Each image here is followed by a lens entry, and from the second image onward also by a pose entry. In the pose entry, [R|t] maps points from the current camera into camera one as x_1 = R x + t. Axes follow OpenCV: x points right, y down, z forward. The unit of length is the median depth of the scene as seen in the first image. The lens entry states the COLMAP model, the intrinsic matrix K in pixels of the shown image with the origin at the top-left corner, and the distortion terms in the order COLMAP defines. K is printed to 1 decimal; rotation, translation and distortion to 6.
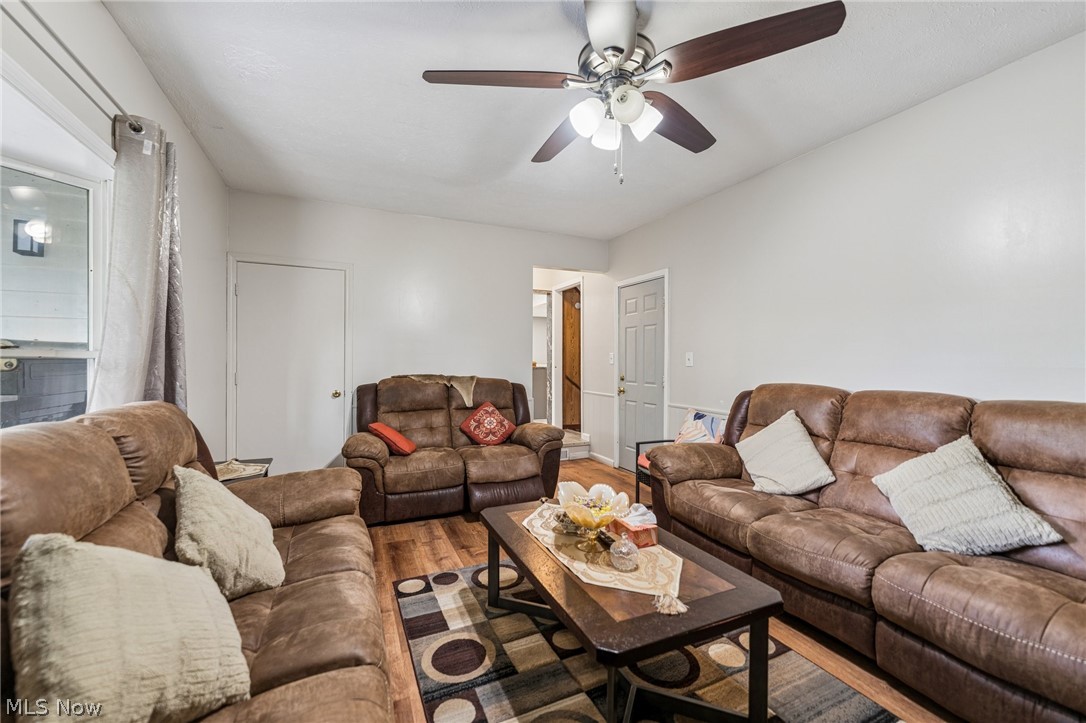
lens RADIAL K [[429.3, 0, 543.0], [0, 429.3, 361.5], [0, 0, 1]] dist [-0.008101, -0.000091]
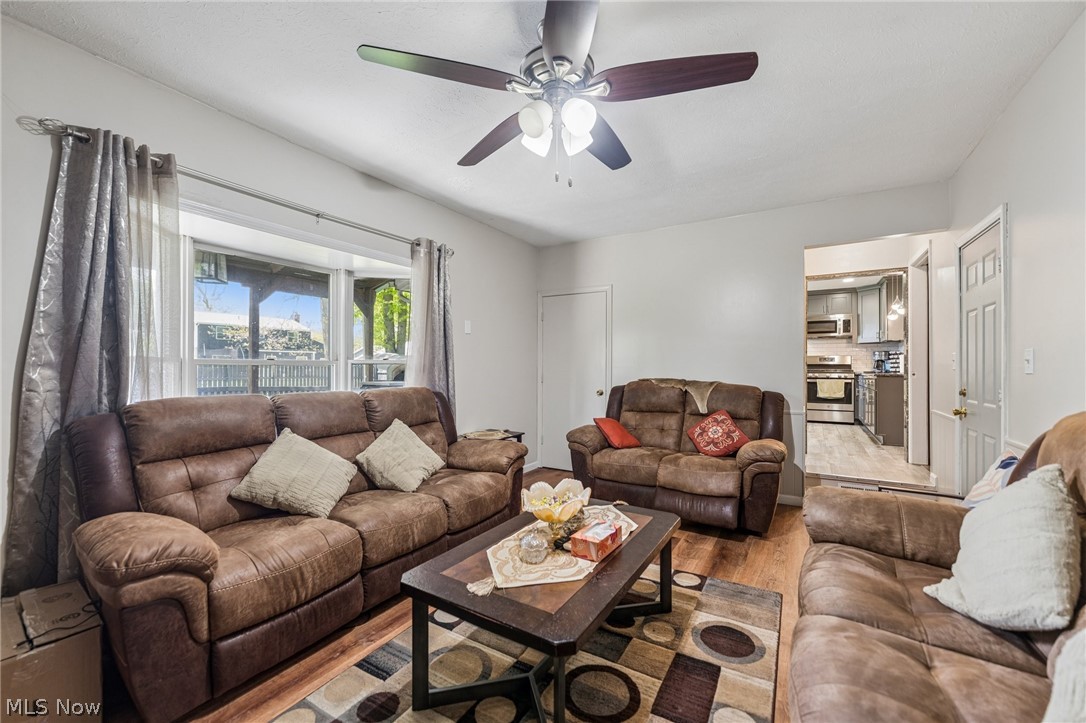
lens RADIAL K [[429.3, 0, 543.0], [0, 429.3, 361.5], [0, 0, 1]] dist [-0.008101, -0.000091]
pose [[0.561055, -0.011573, -0.827698, 0.517429], [-0.000608, 0.999896, -0.014394, 0.005090], [0.827779, 0.008579, 0.560989, 0.204746]]
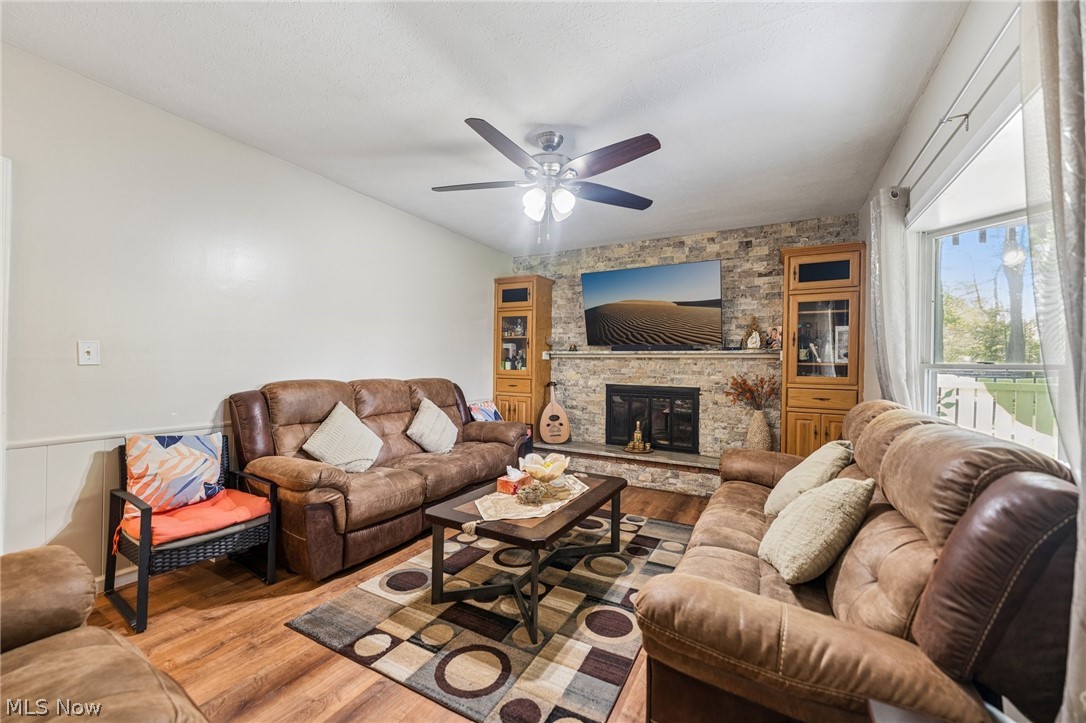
lens RADIAL K [[429.3, 0, 543.0], [0, 429.3, 361.5], [0, 0, 1]] dist [-0.008101, -0.000091]
pose [[-0.597067, -0.009324, 0.802137, -0.542806], [-0.020996, 0.999772, -0.004008, -0.002353], [-0.801917, -0.019235, -0.597126, 0.993947]]
